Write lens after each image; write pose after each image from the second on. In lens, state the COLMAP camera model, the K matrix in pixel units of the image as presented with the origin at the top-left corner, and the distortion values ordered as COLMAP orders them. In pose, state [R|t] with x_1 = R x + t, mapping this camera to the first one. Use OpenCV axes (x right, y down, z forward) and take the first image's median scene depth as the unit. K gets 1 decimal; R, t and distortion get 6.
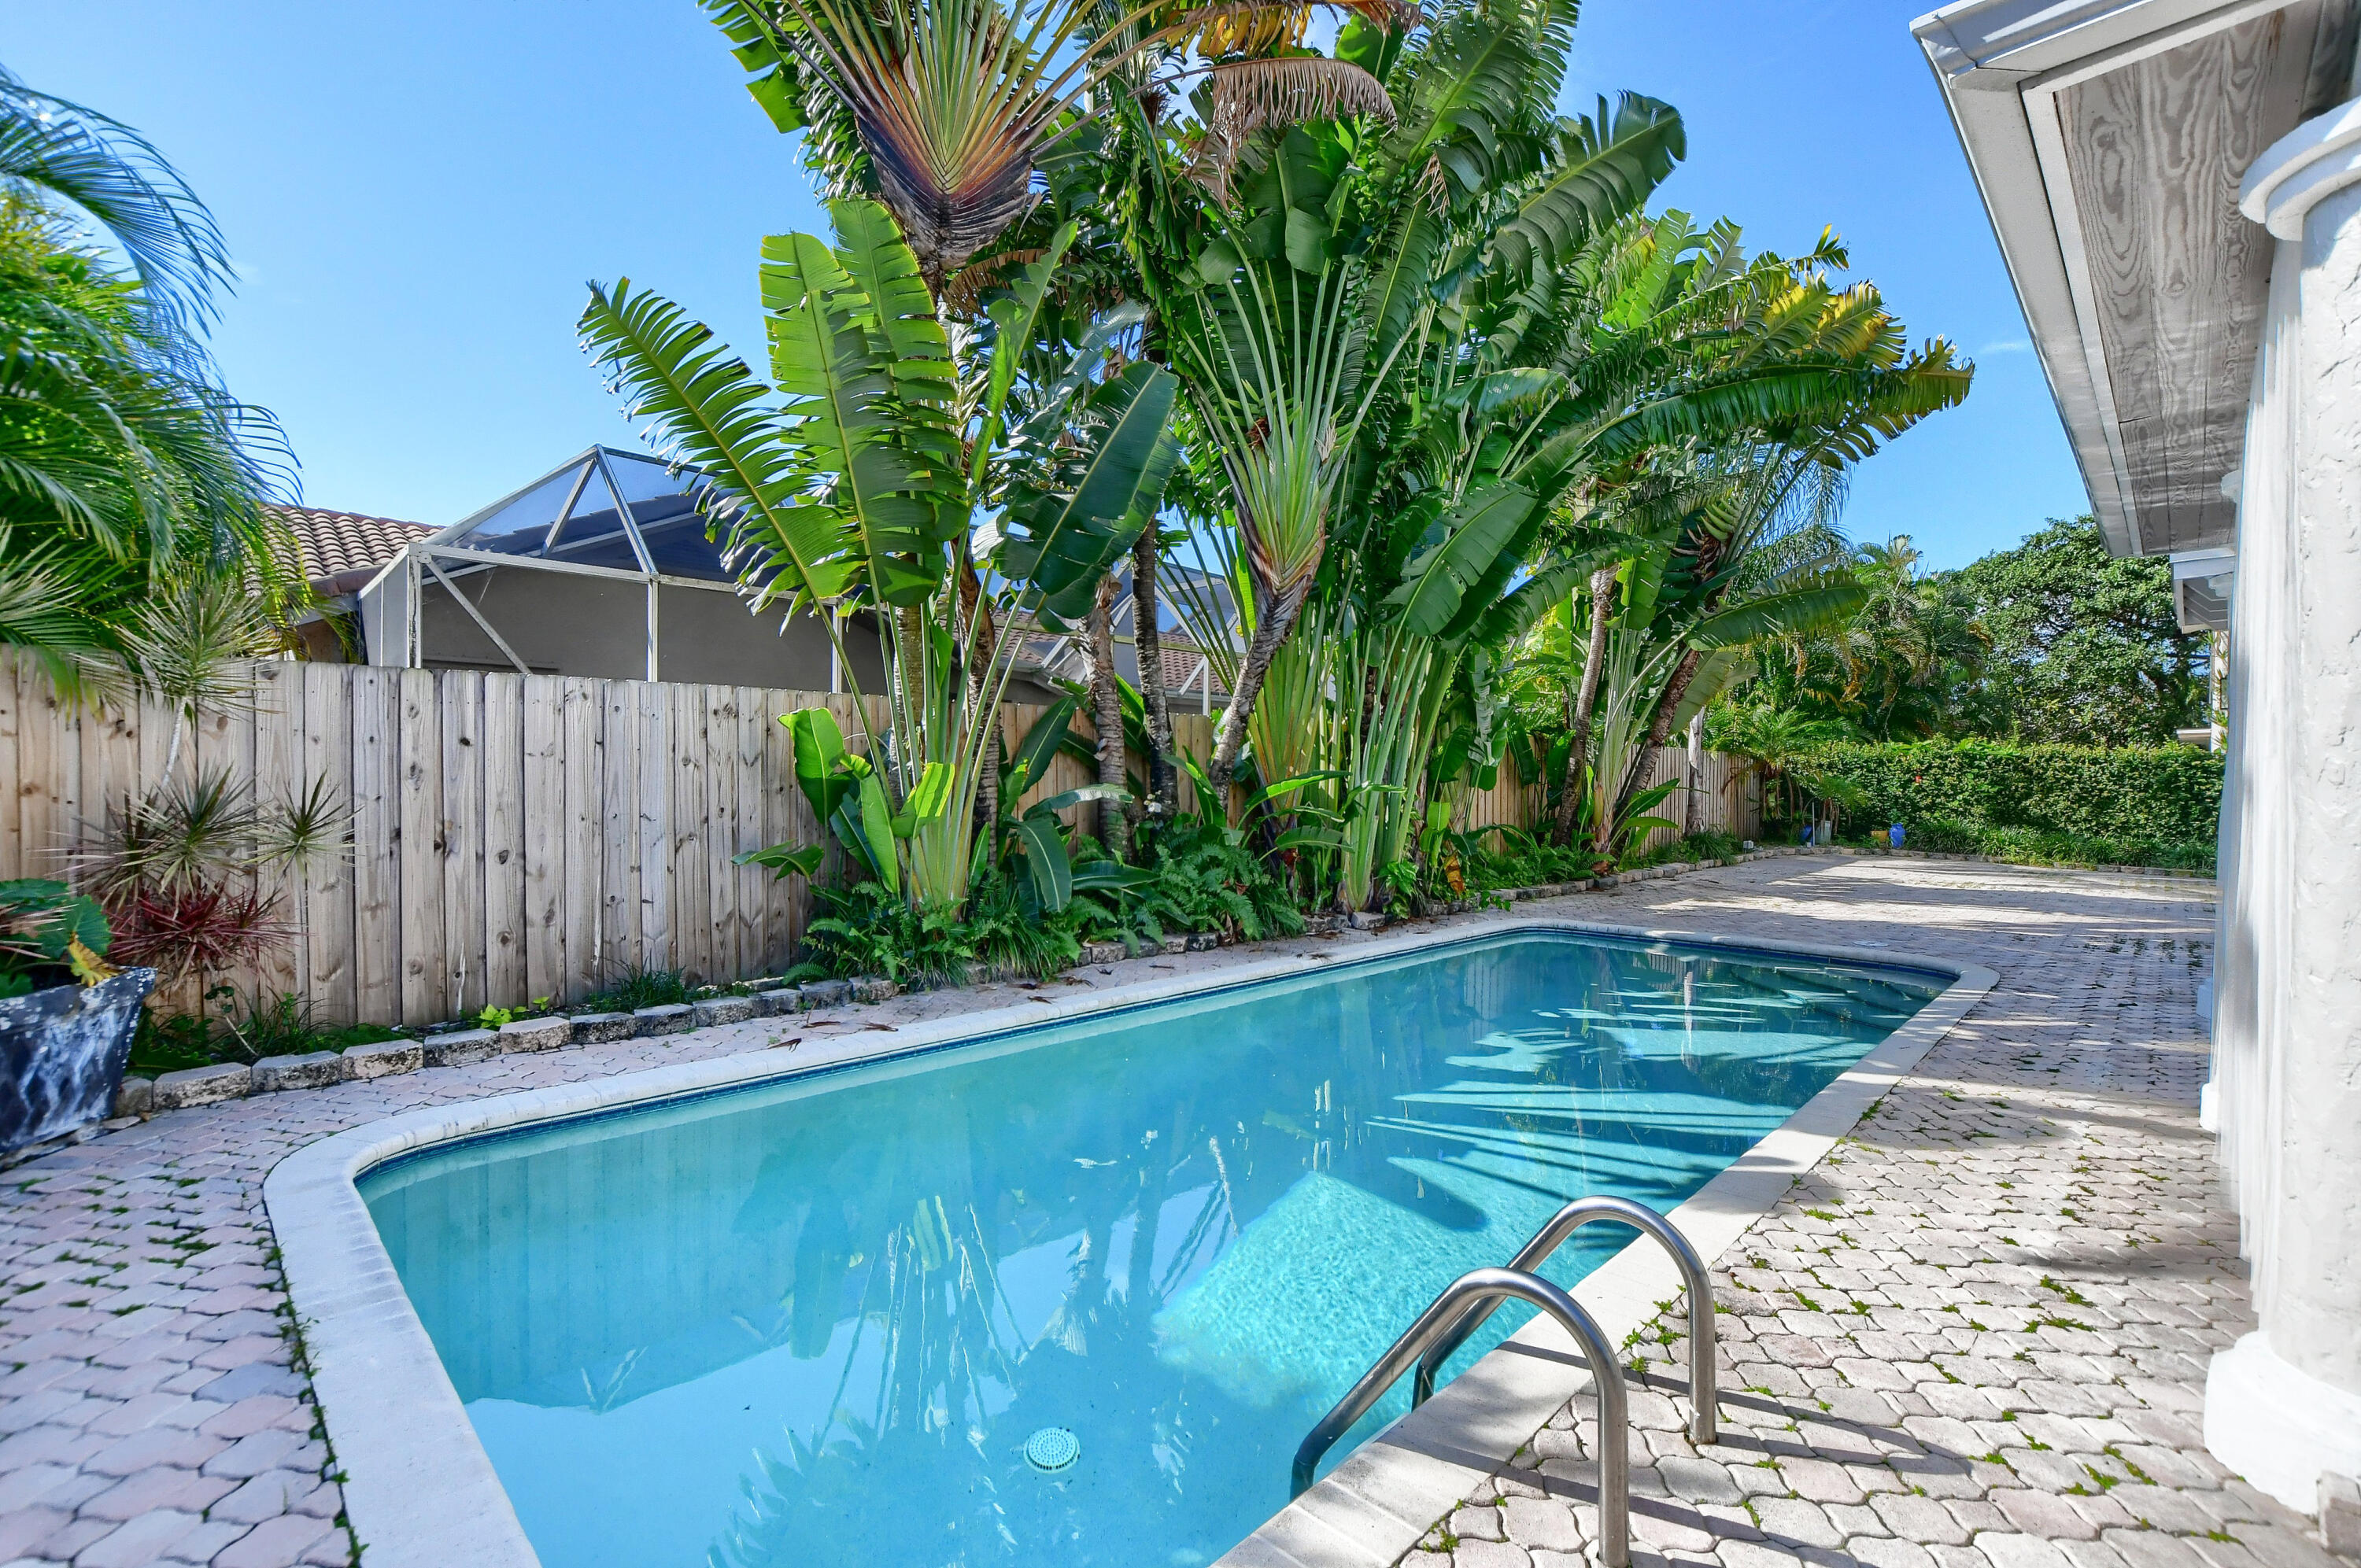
lens RADIAL K [[1047.7, 0, 1183.3], [0, 1047.7, 792.2], [0, 0, 1]] dist [-0.028543, 0.003015]
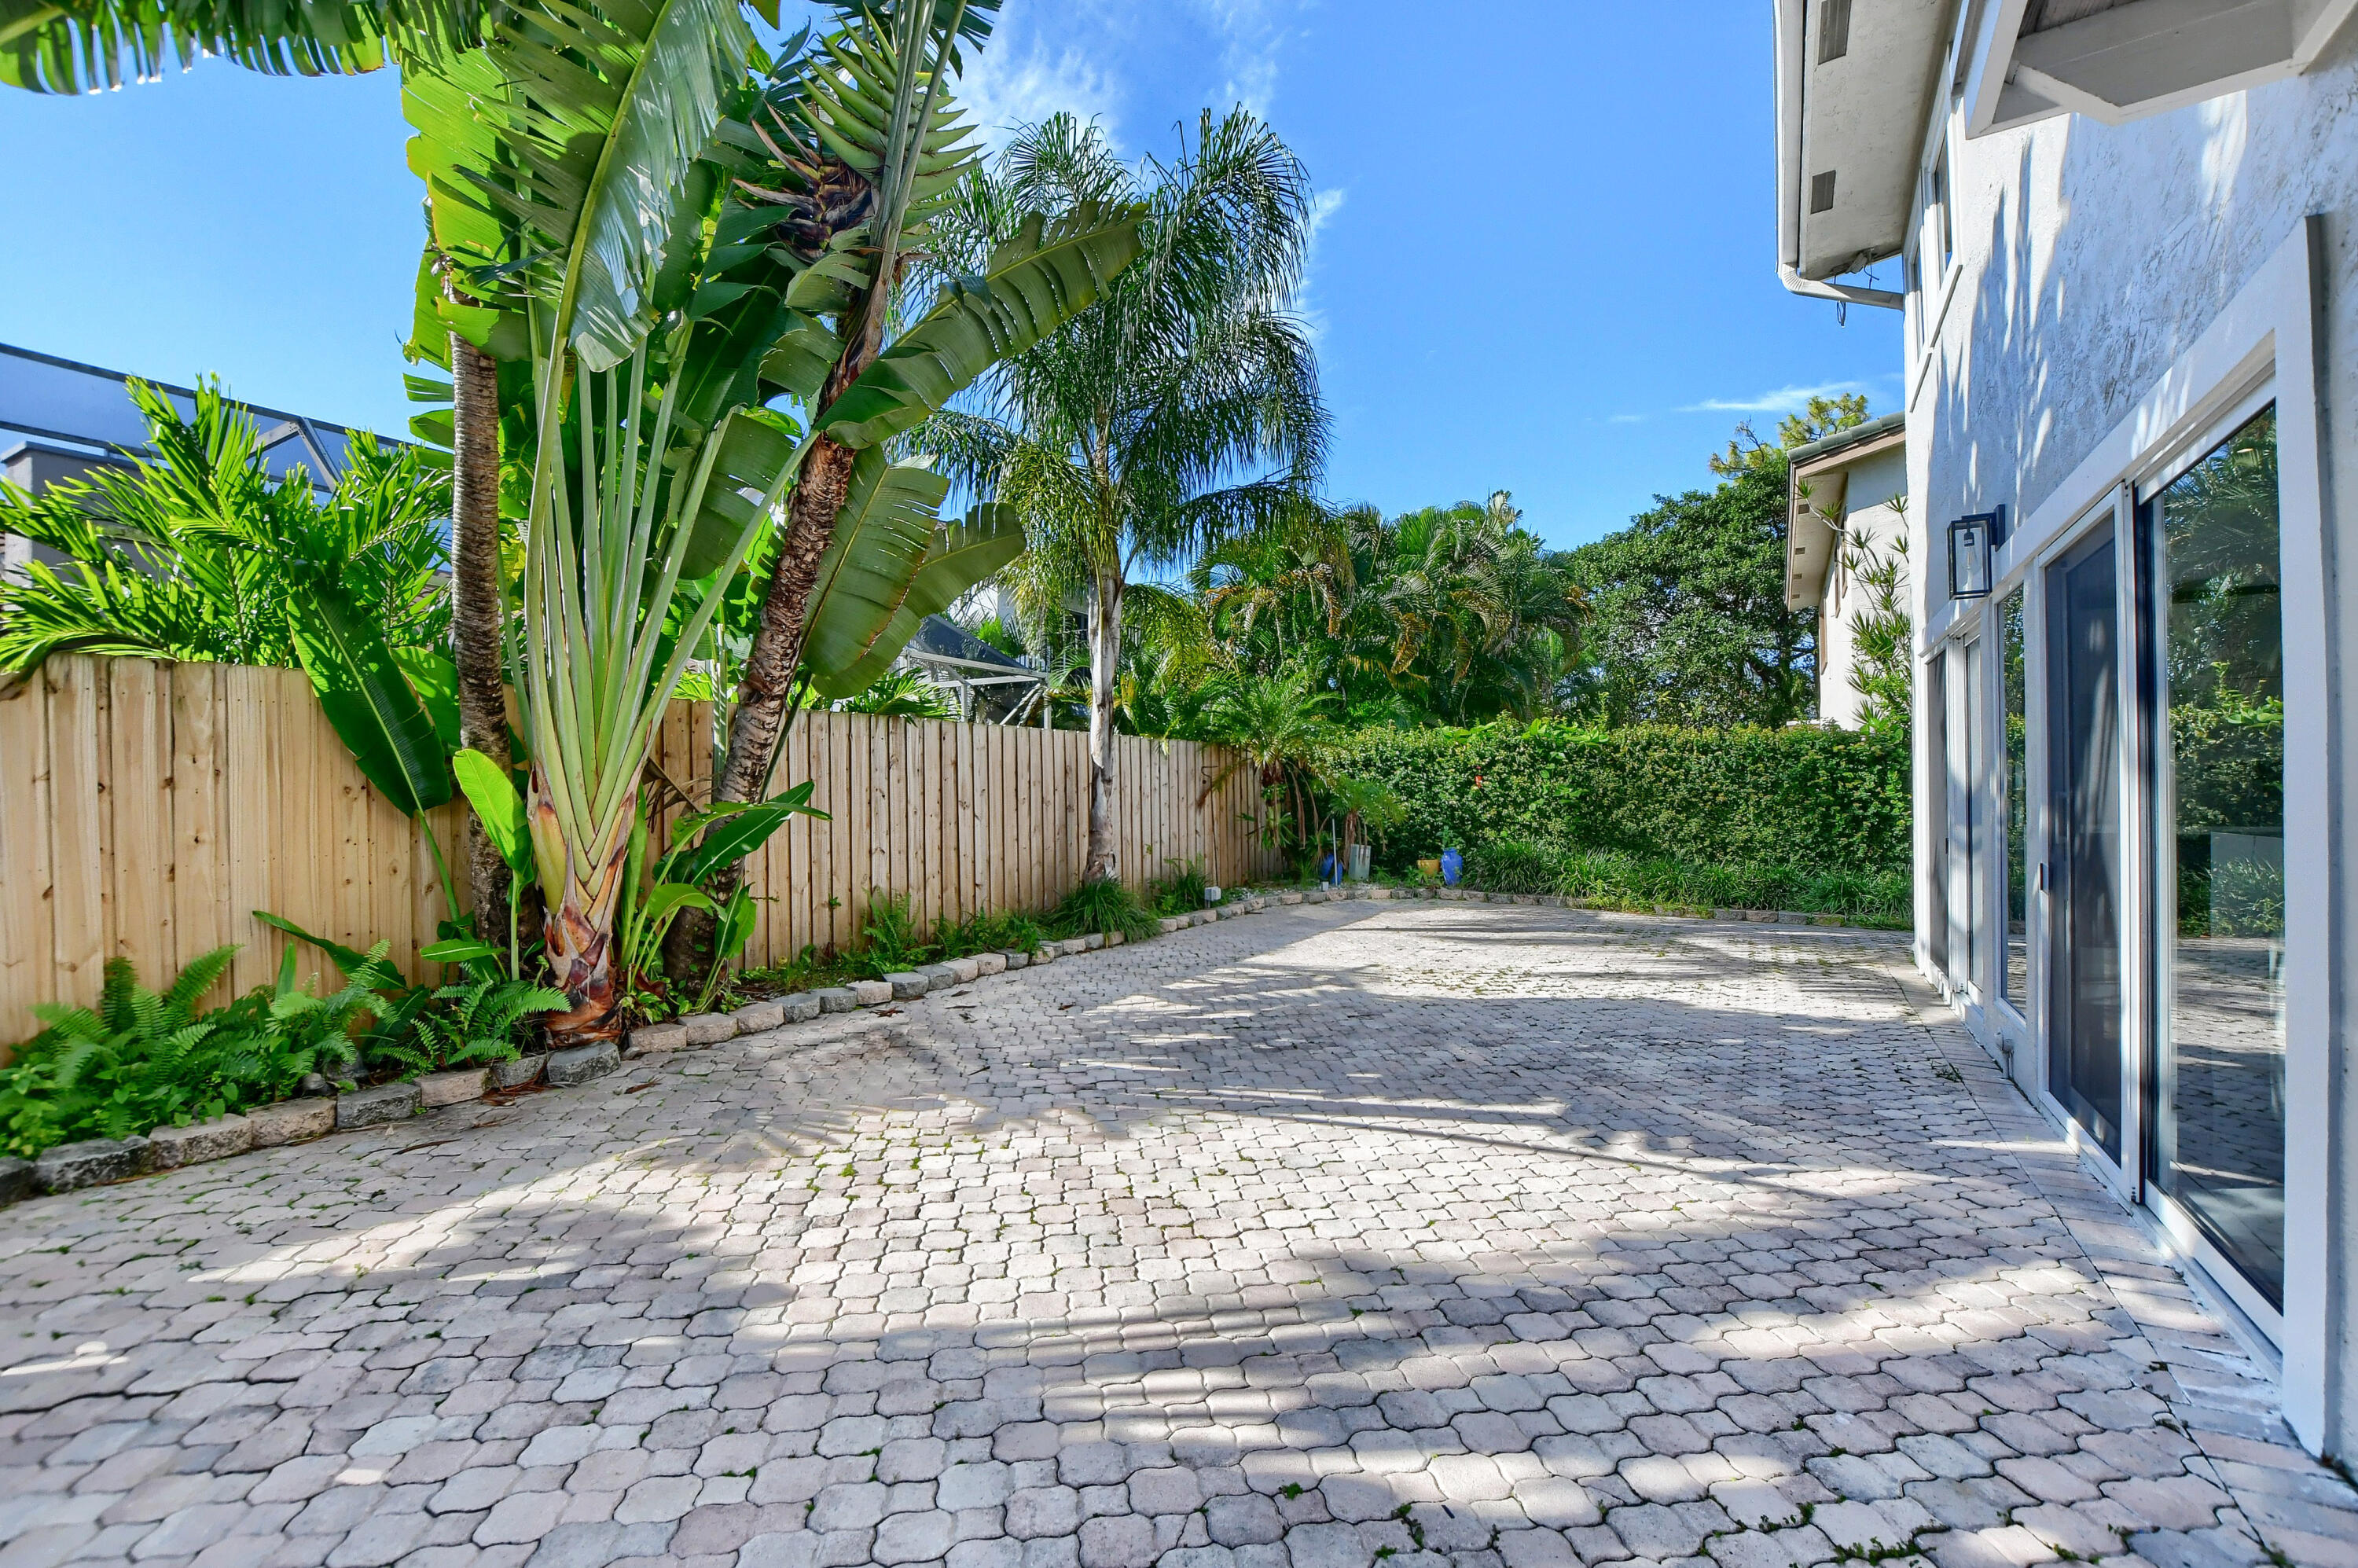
lens RADIAL K [[1046.5, 0, 1176.6], [0, 1046.5, 782.5], [0, 0, 1]] dist [-0.028543, 0.003015]
pose [[0.967923, -0.014034, 0.250855, 0.354182], [0.019968, 0.999577, -0.021126, -0.000967], [-0.250453, 0.025457, 0.967794, 0.397869]]
